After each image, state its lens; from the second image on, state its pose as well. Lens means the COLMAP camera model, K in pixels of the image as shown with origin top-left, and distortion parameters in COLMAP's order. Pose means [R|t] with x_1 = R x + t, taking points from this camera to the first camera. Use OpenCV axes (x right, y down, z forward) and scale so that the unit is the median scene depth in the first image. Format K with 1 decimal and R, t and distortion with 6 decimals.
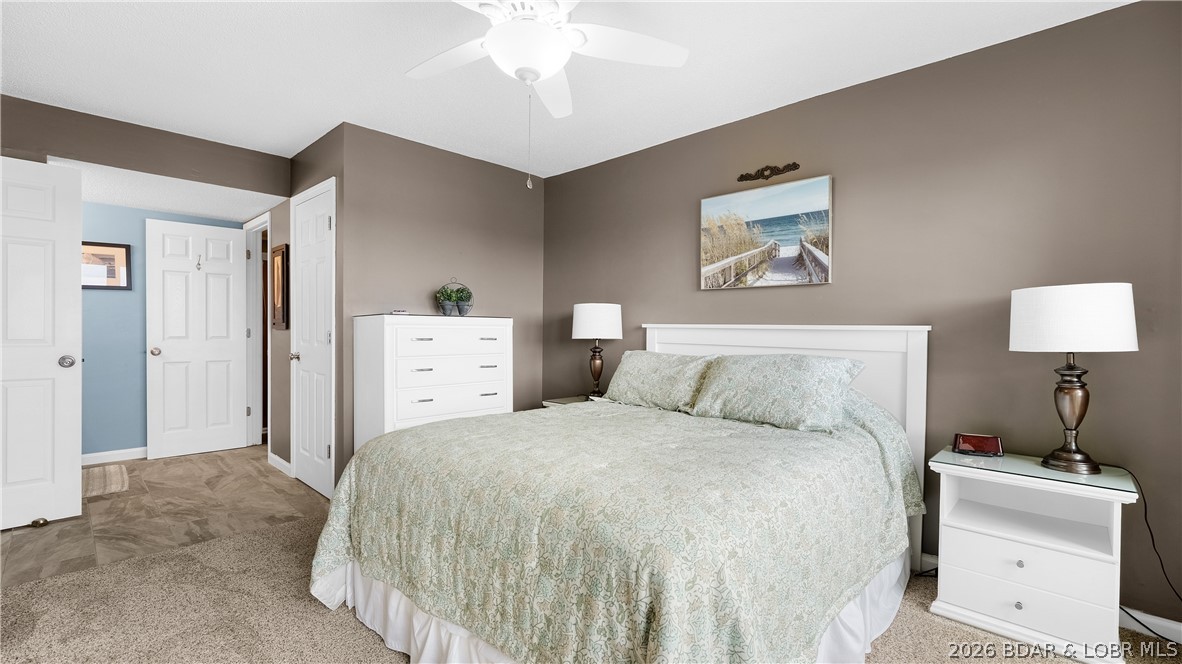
lens RADIAL K [[506.5, 0, 591.0], [0, 506.5, 332.0], [0, 0, 1]] dist [0.001554, 0.000025]
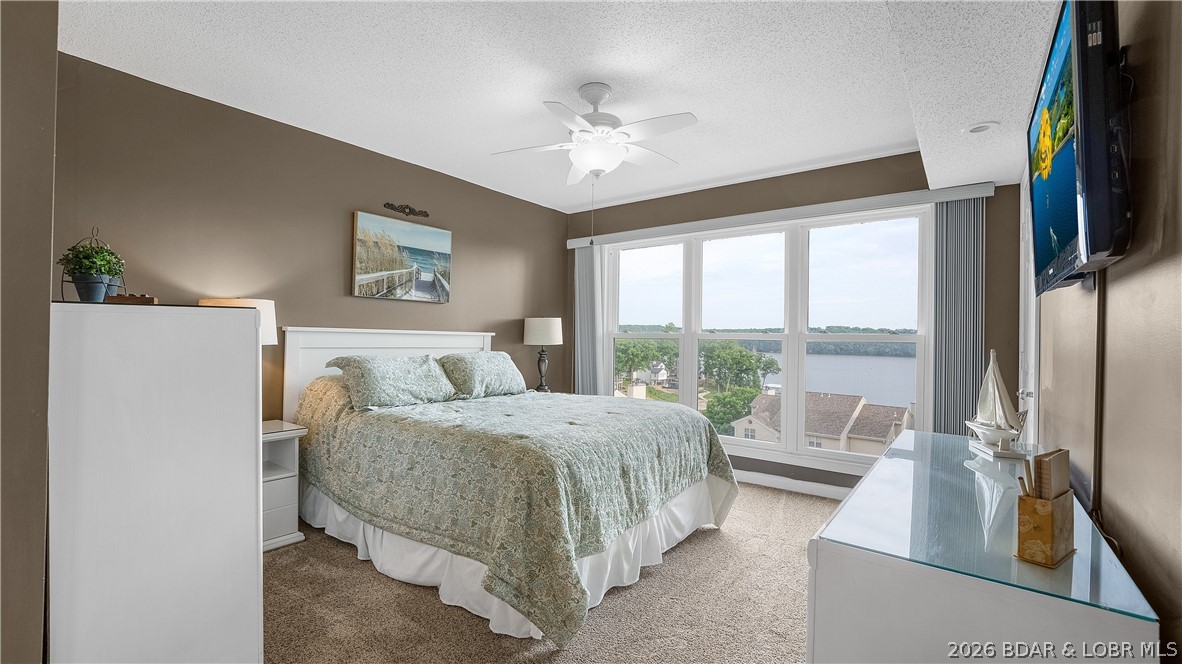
lens RADIAL K [[506.5, 0, 591.0], [0, 506.5, 332.0], [0, 0, 1]] dist [0.001554, 0.000025]
pose [[-0.106363, -0.002792, 0.994323, -0.958925], [-0.014319, 0.999897, 0.001276, -0.017847], [-0.994224, -0.014102, -0.106392, 0.670978]]
